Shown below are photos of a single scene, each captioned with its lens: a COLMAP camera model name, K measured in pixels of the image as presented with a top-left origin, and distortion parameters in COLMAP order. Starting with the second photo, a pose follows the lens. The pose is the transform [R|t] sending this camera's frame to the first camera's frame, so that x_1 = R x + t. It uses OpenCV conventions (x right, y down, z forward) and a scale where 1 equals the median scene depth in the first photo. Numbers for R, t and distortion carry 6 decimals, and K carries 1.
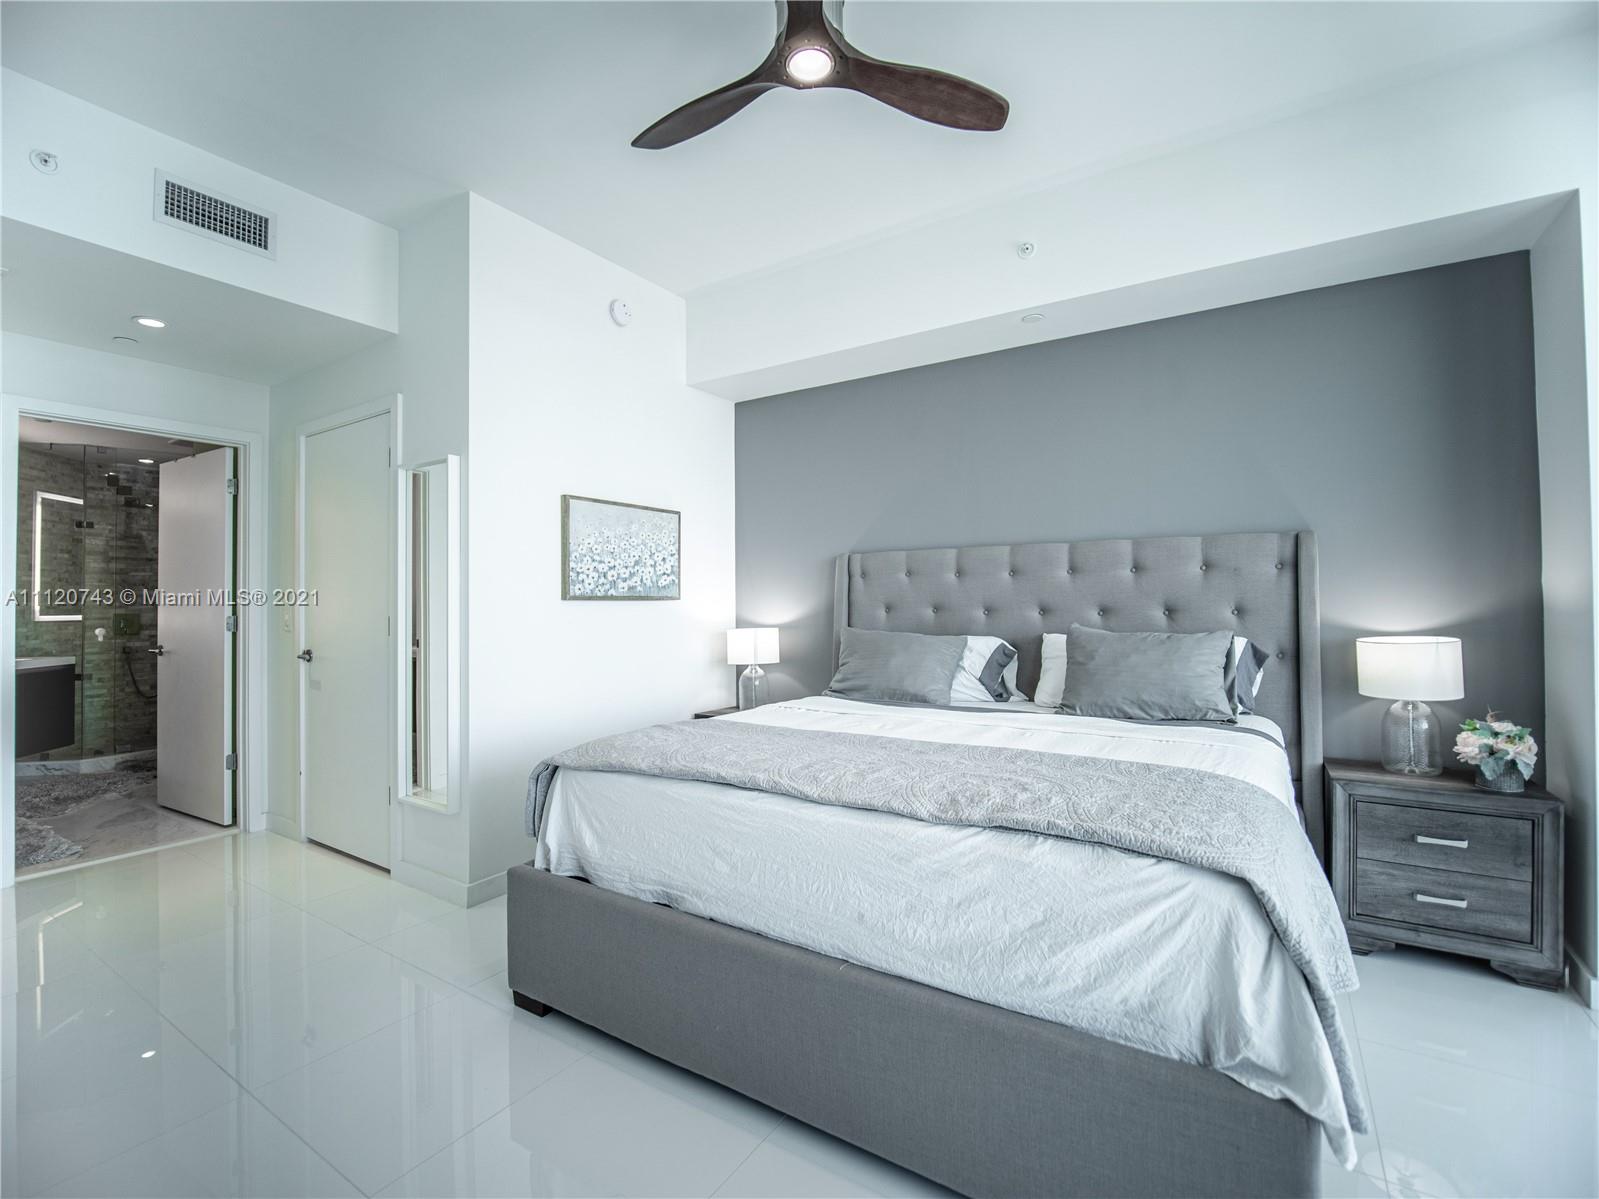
lens RADIAL K [[751.6, 0, 799.5], [0, 751.6, 599.5], [0, 0, 1]] dist [-0.001419, -0.001163]
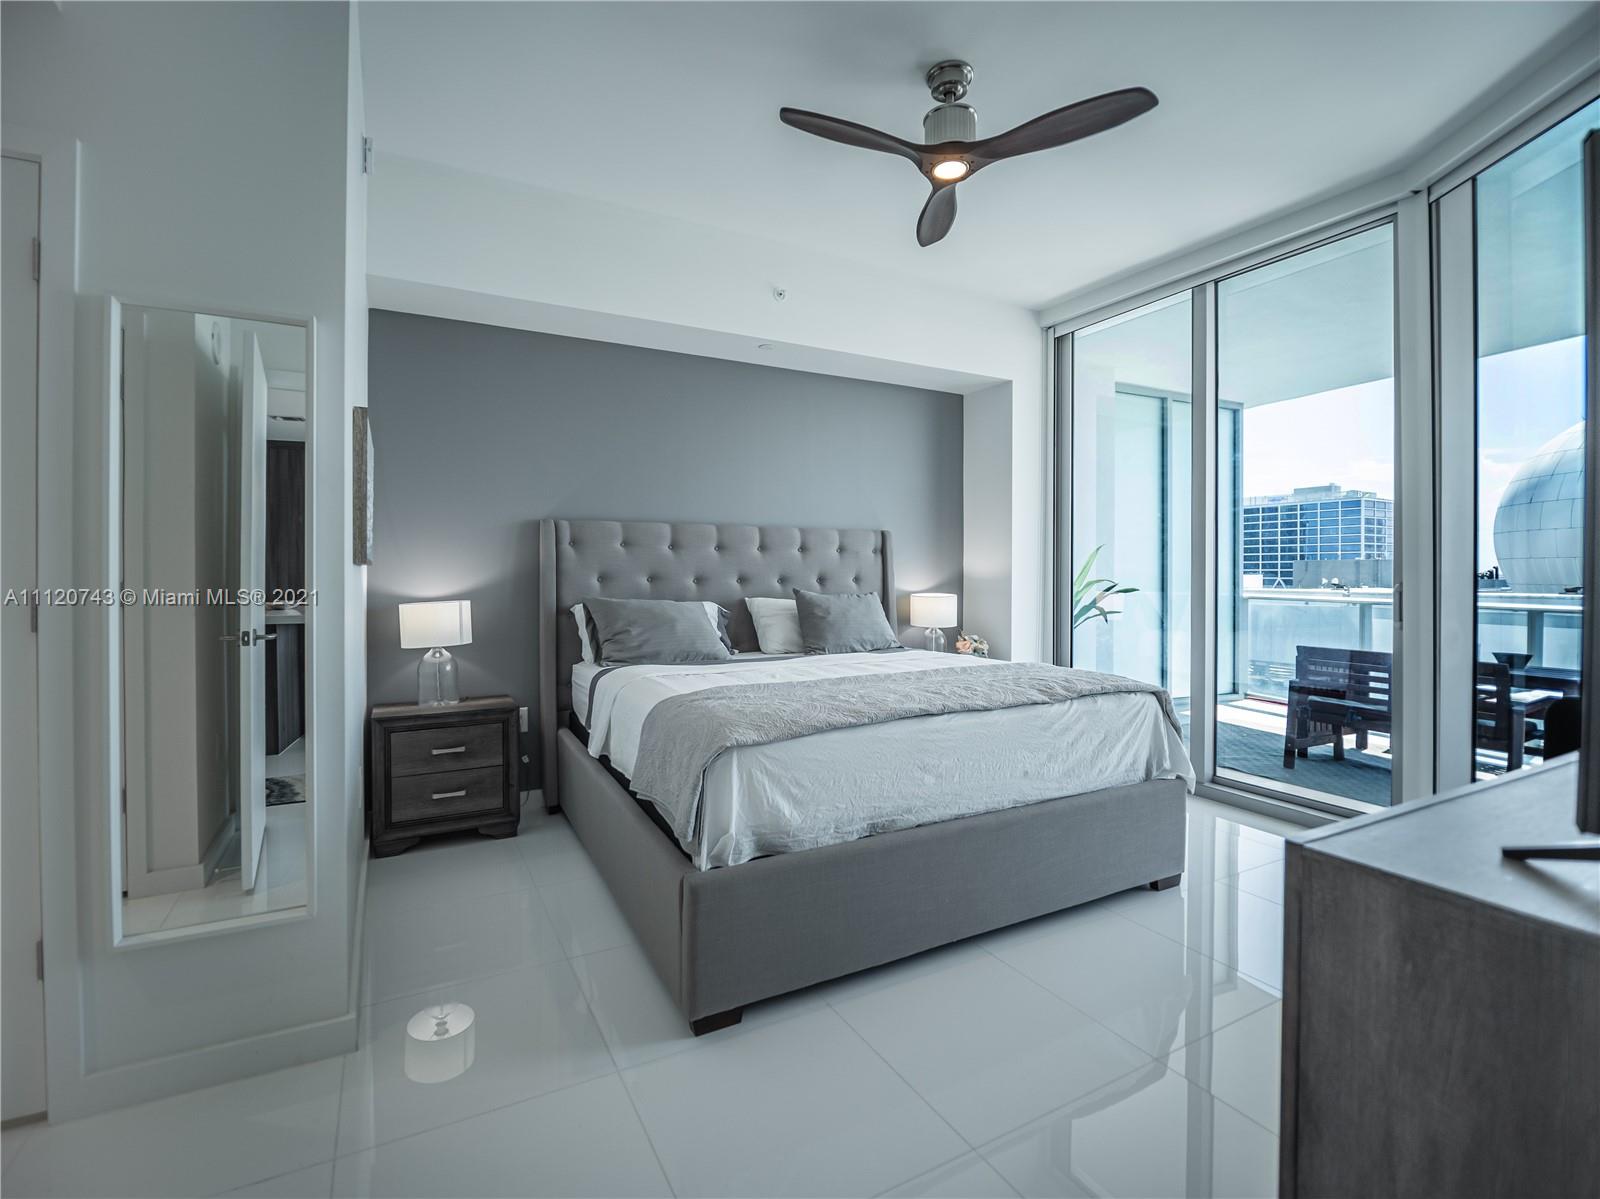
lens RADIAL K [[754.4, 0, 802.5], [0, 754.4, 583.8], [0, 0, 1]] dist [0.000260, -0.000490]
pose [[0.457080, -0.005651, 0.889408, -1.074739], [-0.008925, 0.999900, 0.010939, 0.010492], [-0.889381, -0.012938, 0.456984, 0.494755]]
